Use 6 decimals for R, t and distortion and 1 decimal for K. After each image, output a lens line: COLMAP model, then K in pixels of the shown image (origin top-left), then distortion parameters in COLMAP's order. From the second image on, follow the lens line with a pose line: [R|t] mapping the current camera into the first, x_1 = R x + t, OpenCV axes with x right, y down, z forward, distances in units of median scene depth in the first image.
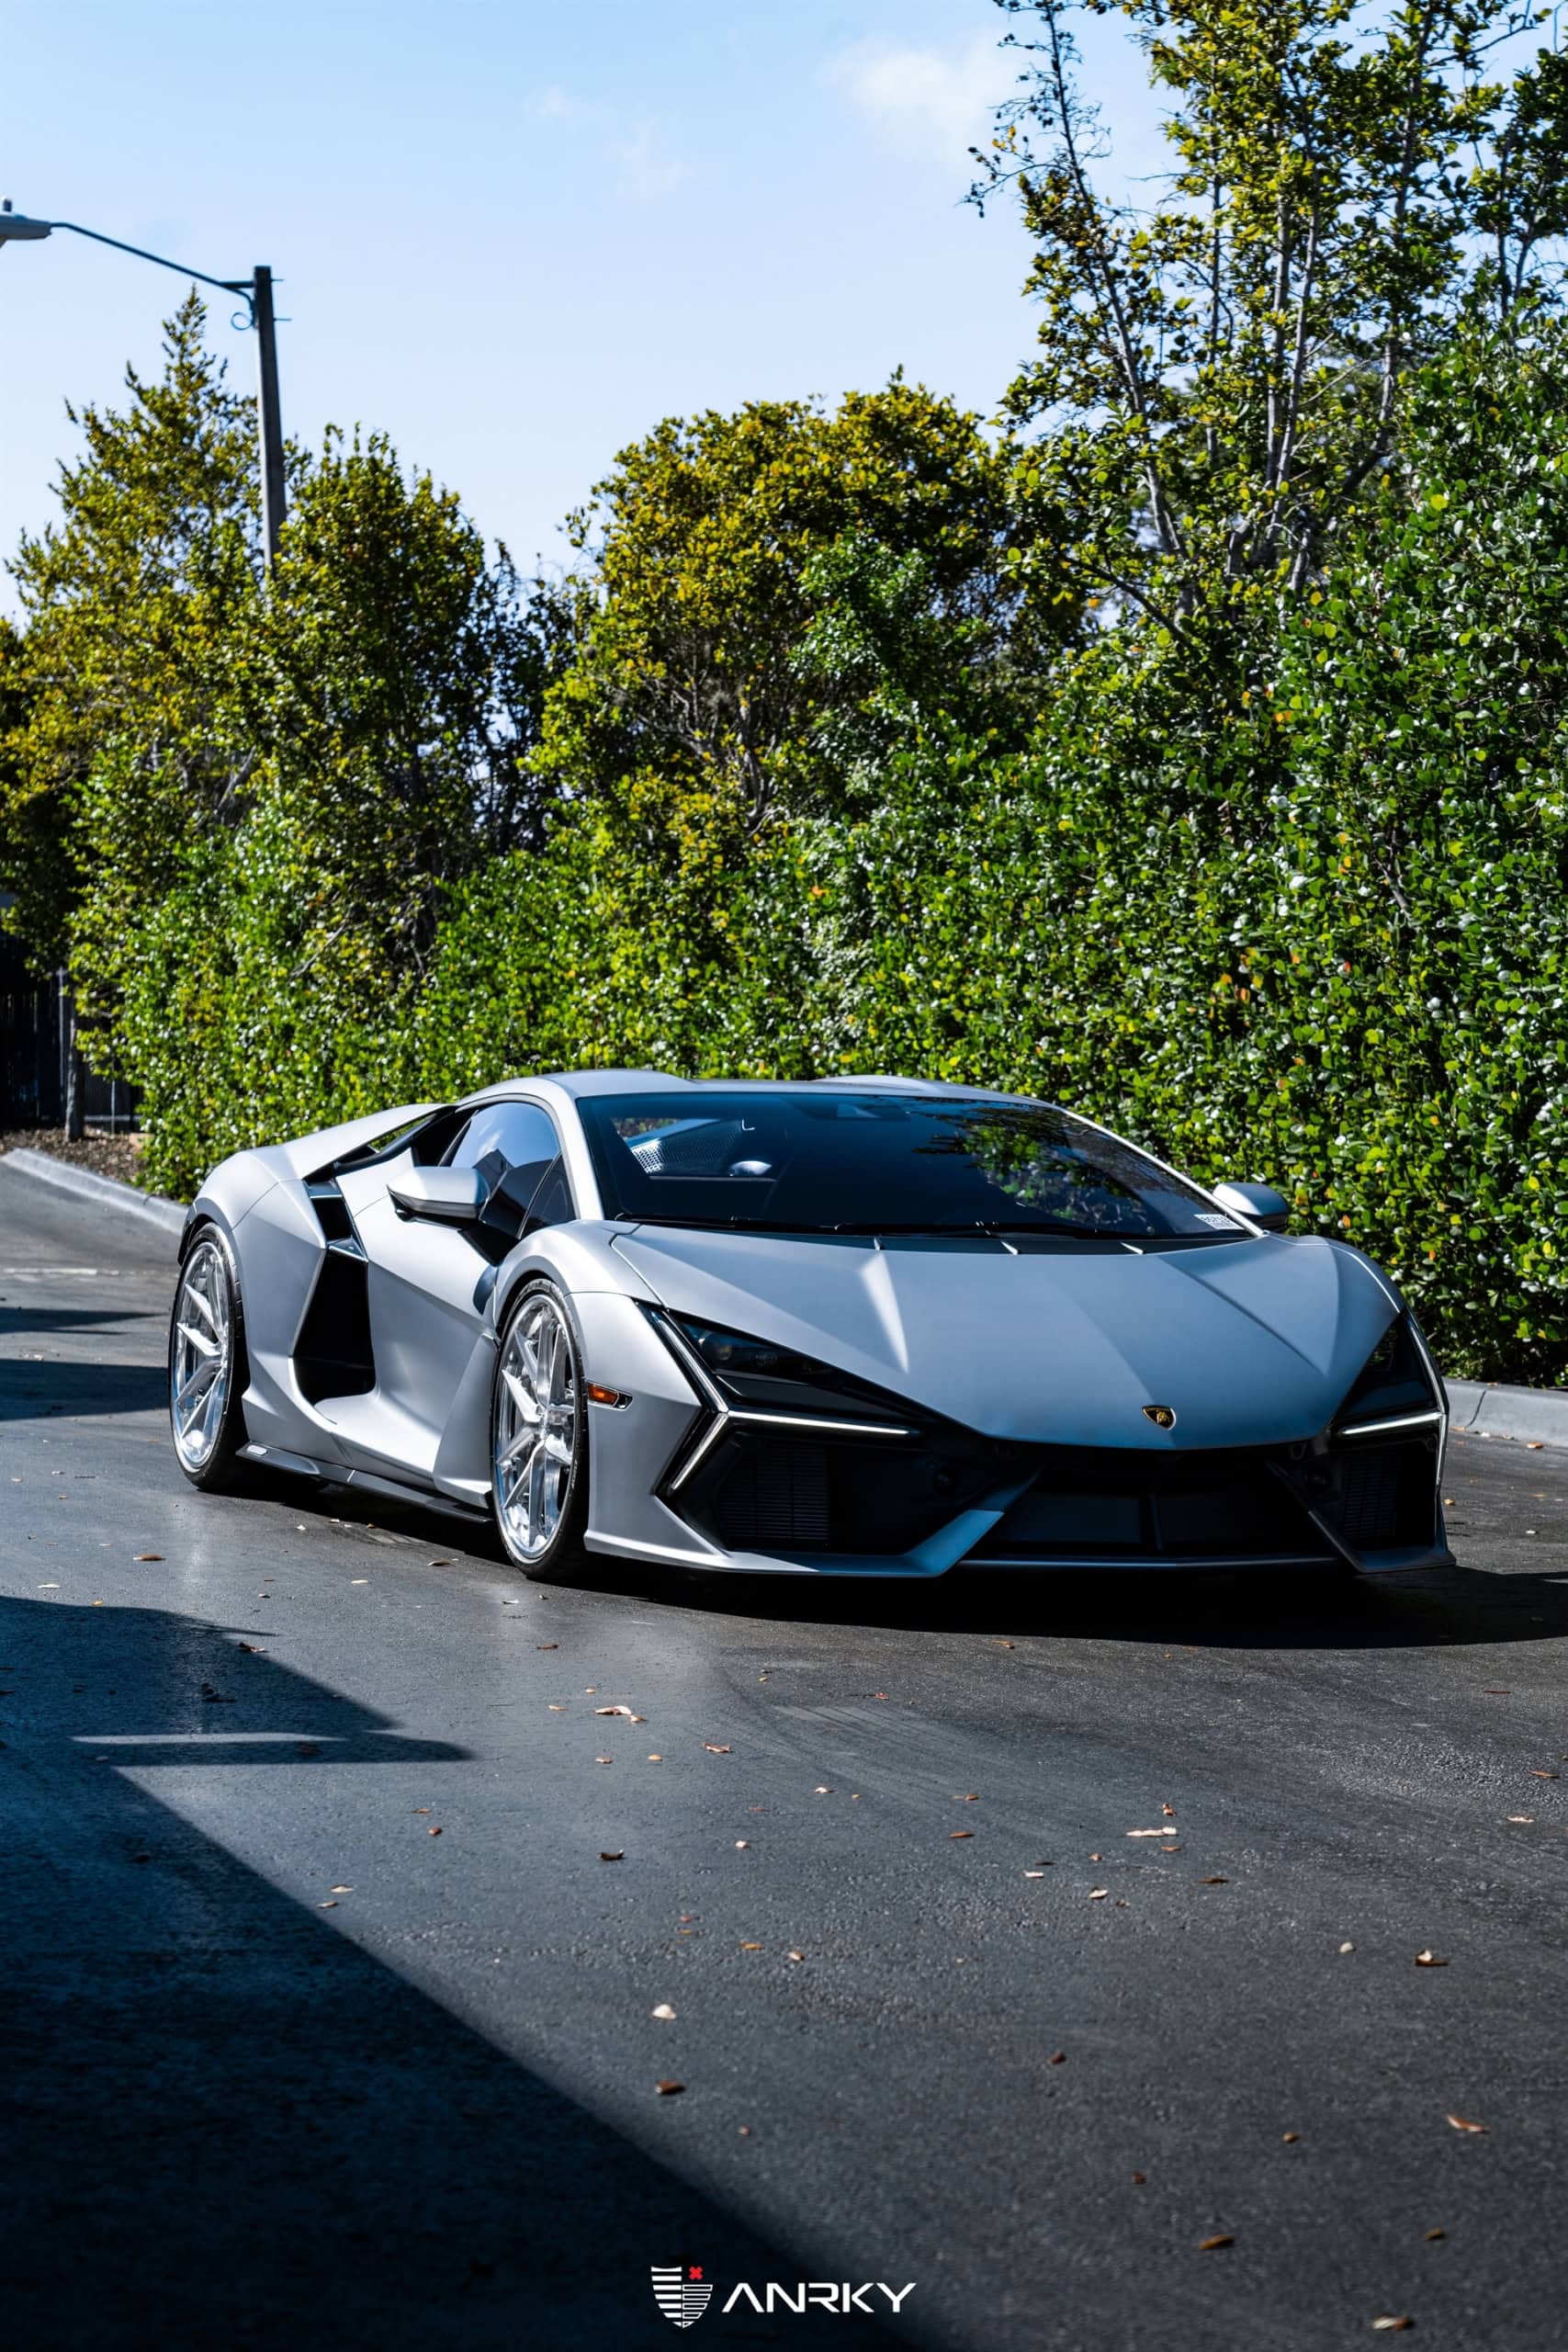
lens RADIAL K [[5408.0, 0, 838.8], [0, 5408.0, 1173.6], [0, 0, 1]] dist [0.041609, 0.107349]
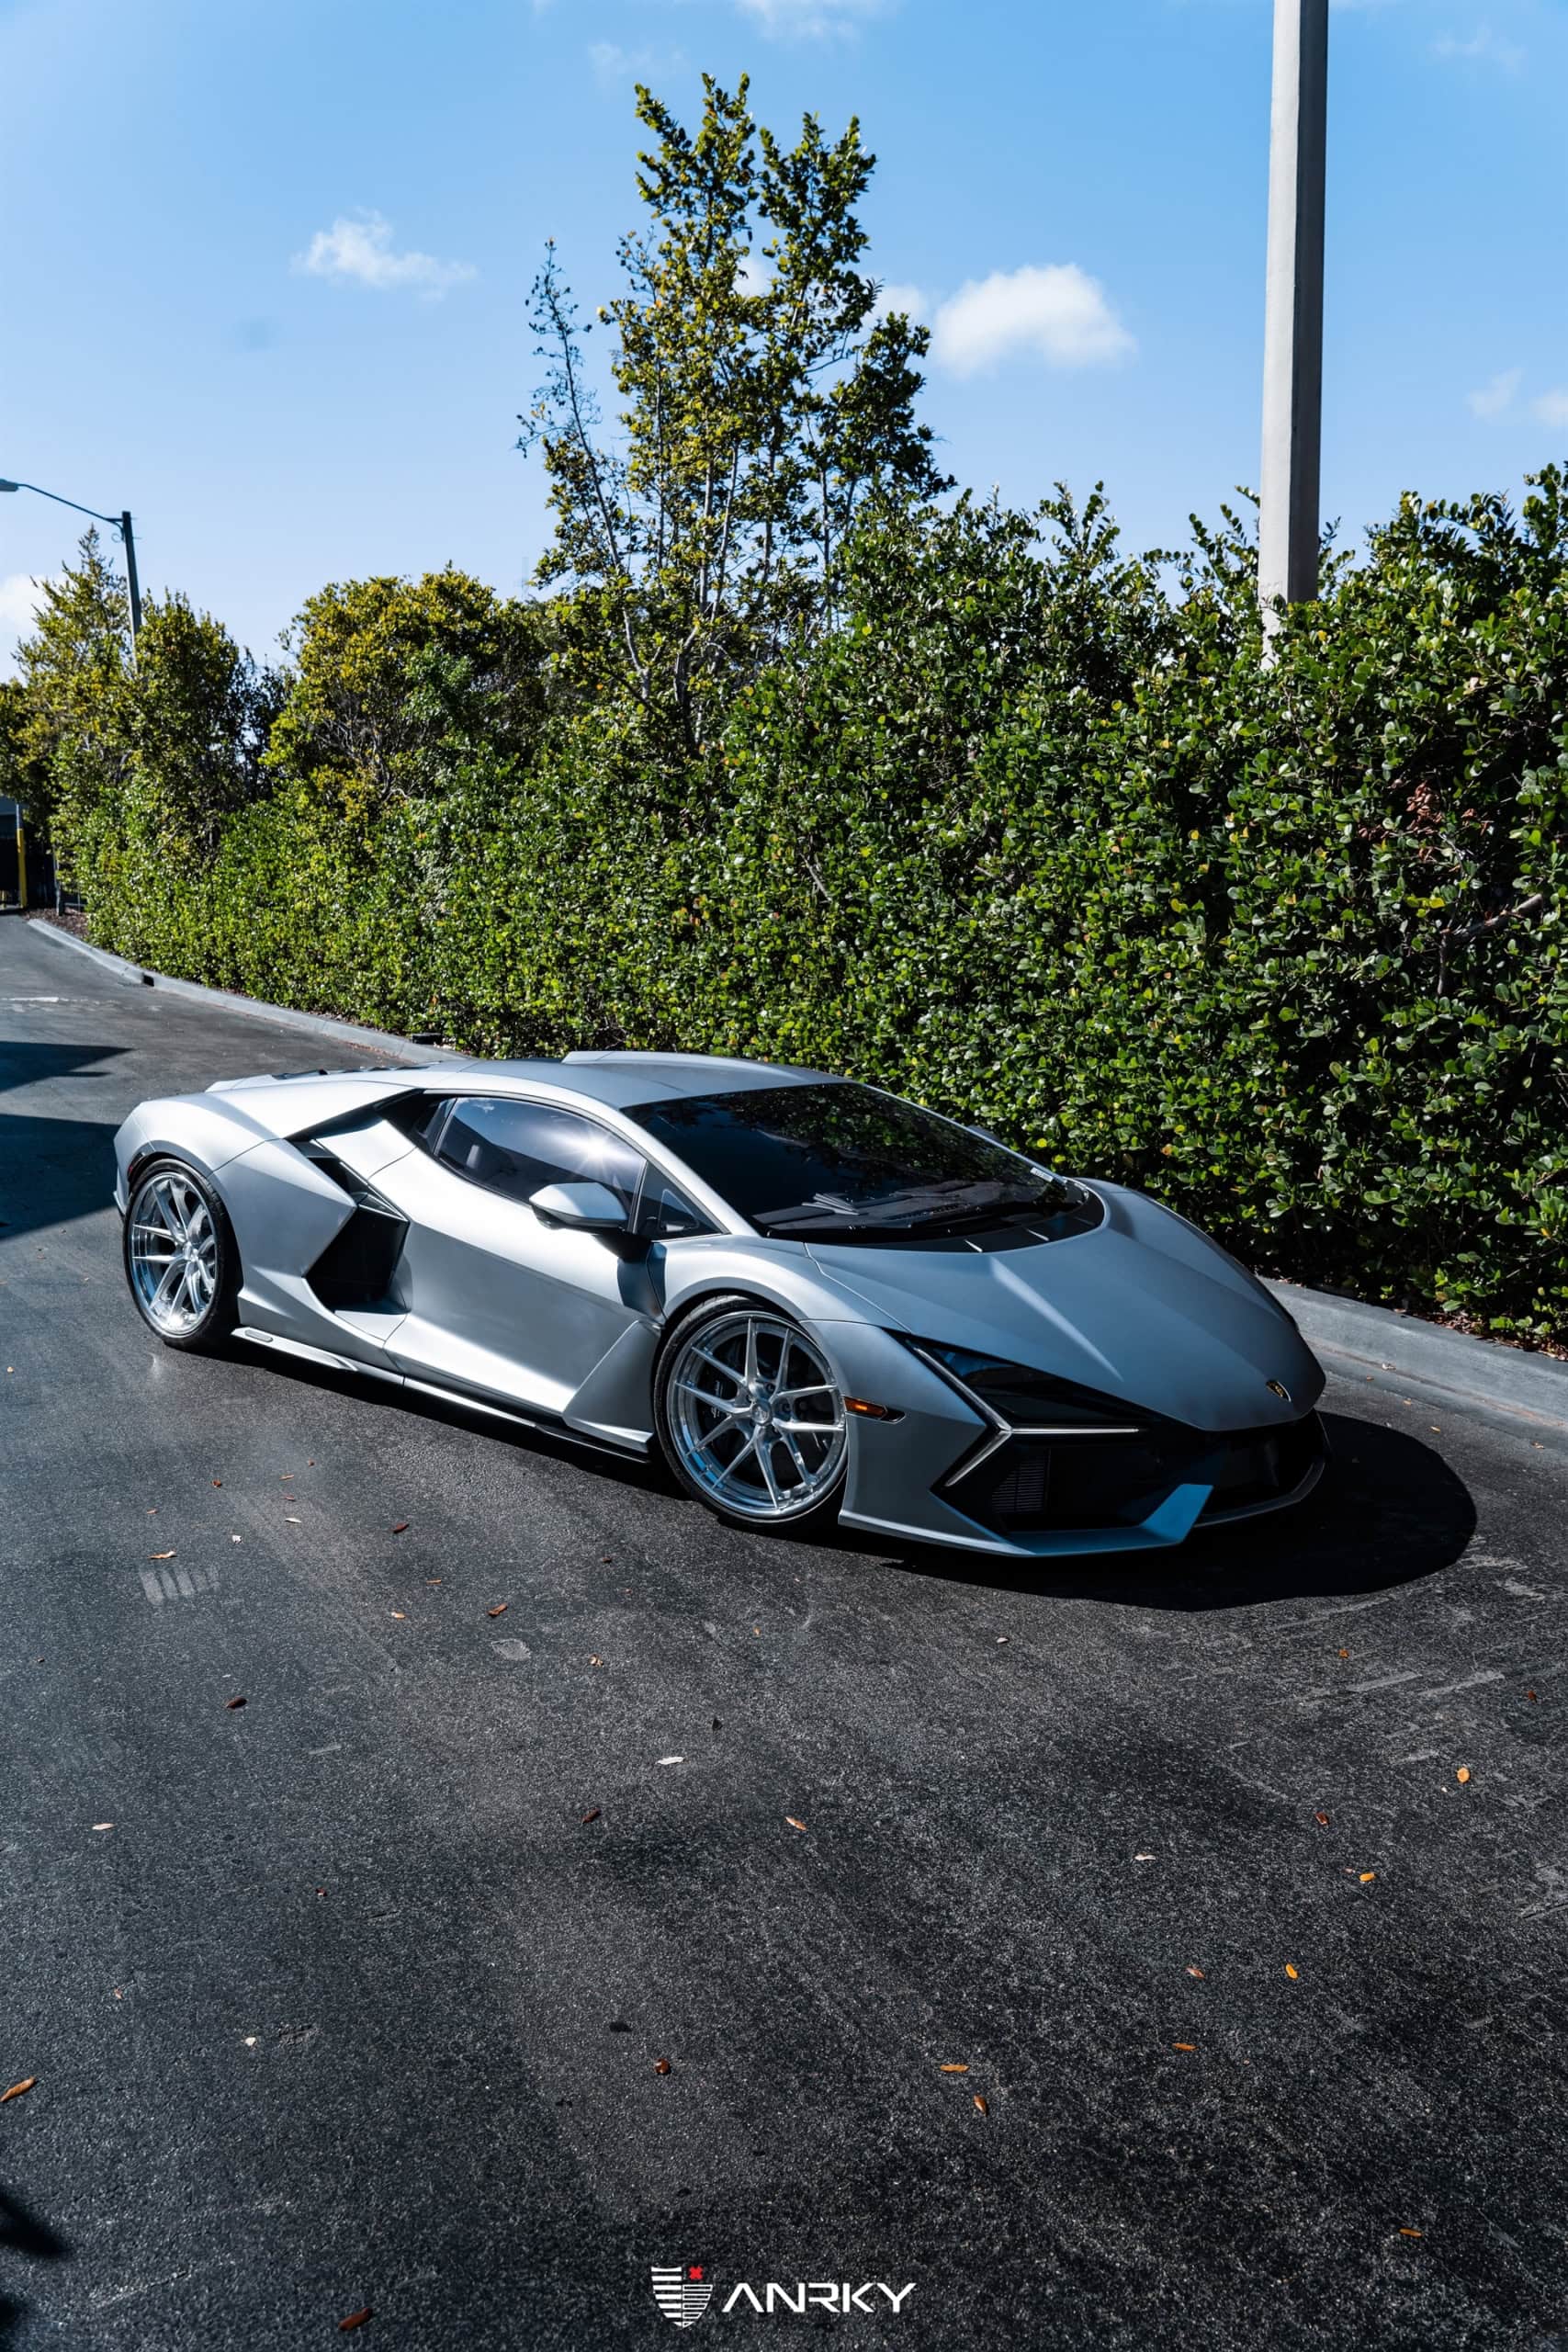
lens RADIAL K [[1868.0, 0, 789.3], [0, 1868.0, 1171.0], [0, 0, 1]] dist [0.009022, 0.006925]
pose [[0.977443, -0.023323, 0.209909, -0.022103], [-0.007591, 0.989362, 0.145274, -0.037539], [-0.211064, -0.143591, 0.966868, 0.364753]]
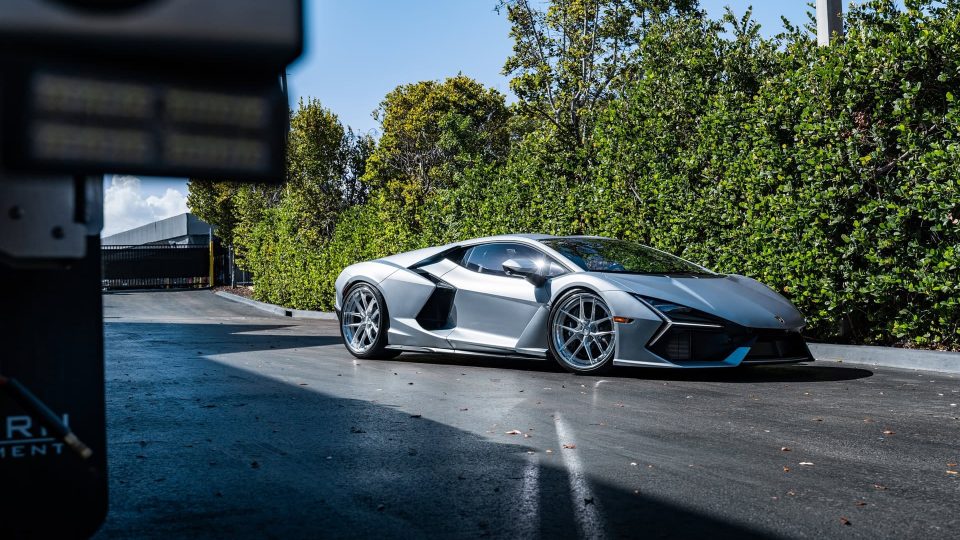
lens RADIAL K [[1261.4, 0, 494.1], [0, 1261.4, 268.3], [0, 0, 1]] dist [0.071107, -0.083246]
pose [[0.997415, -0.016747, 0.069874, -0.038386], [0.018568, 0.999502, -0.025499, 0.014466], [-0.069412, 0.026731, 0.997230, 0.159562]]
